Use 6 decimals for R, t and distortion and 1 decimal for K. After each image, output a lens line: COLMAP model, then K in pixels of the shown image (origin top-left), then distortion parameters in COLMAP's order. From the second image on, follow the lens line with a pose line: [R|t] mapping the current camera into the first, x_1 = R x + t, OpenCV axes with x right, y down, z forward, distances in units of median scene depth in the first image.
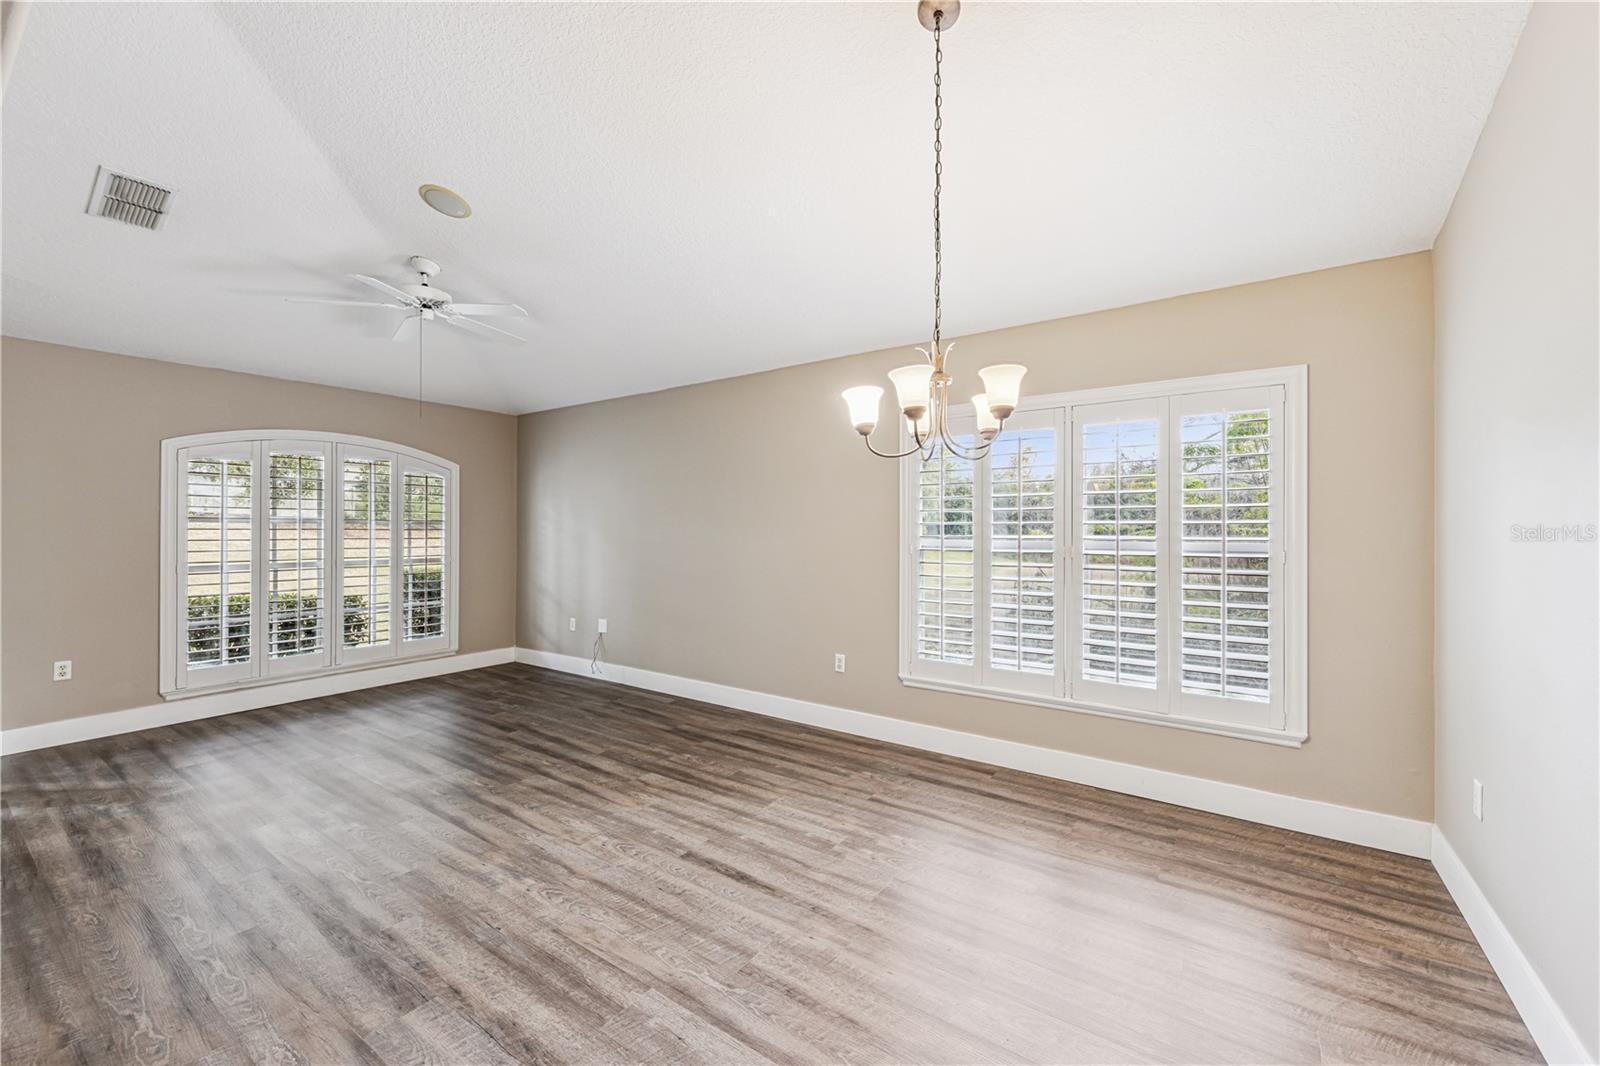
lens RADIAL K [[639.8, 0, 800.4], [0, 639.8, 539.8], [0, 0, 1]] dist [0.001665, -0.000407]
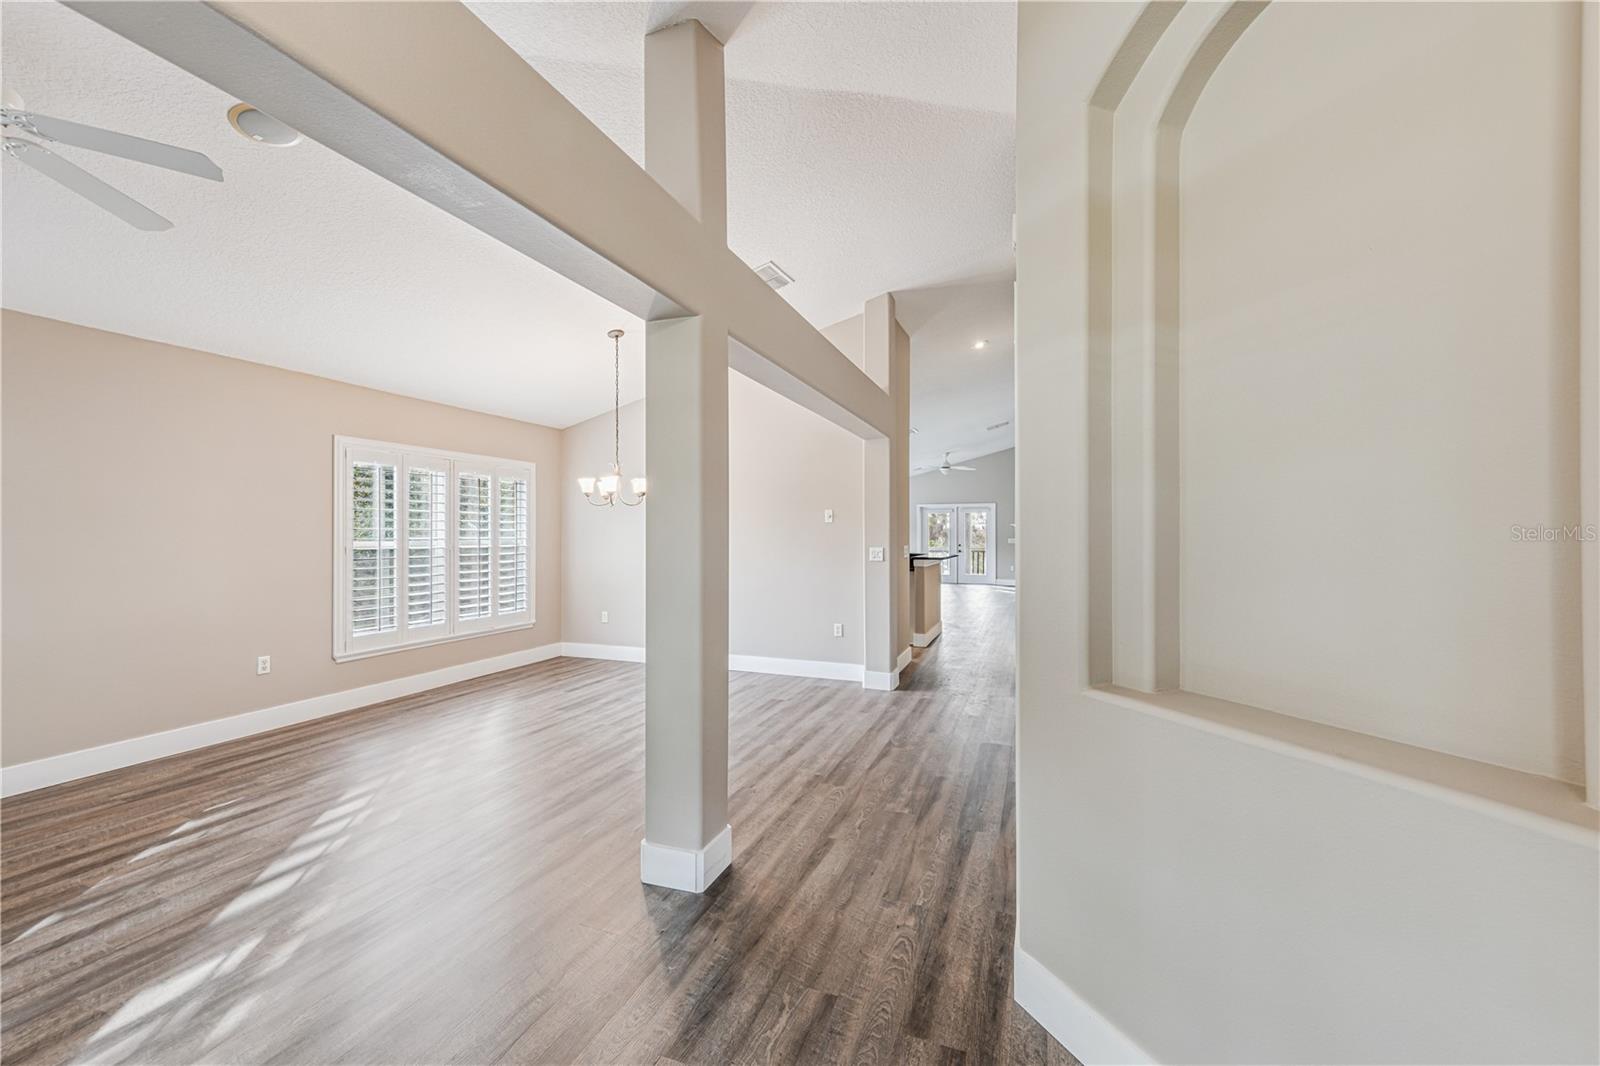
lens RADIAL K [[639.8, 0, 796.4], [0, 639.8, 527.1], [0, 0, 1]] dist [0.001665, -0.000407]
pose [[-0.221495, -0.006584, 0.975139, -1.264887], [0.008514, 0.999926, 0.008685, -0.036741], [-0.975124, 0.010226, -0.221423, 0.425146]]
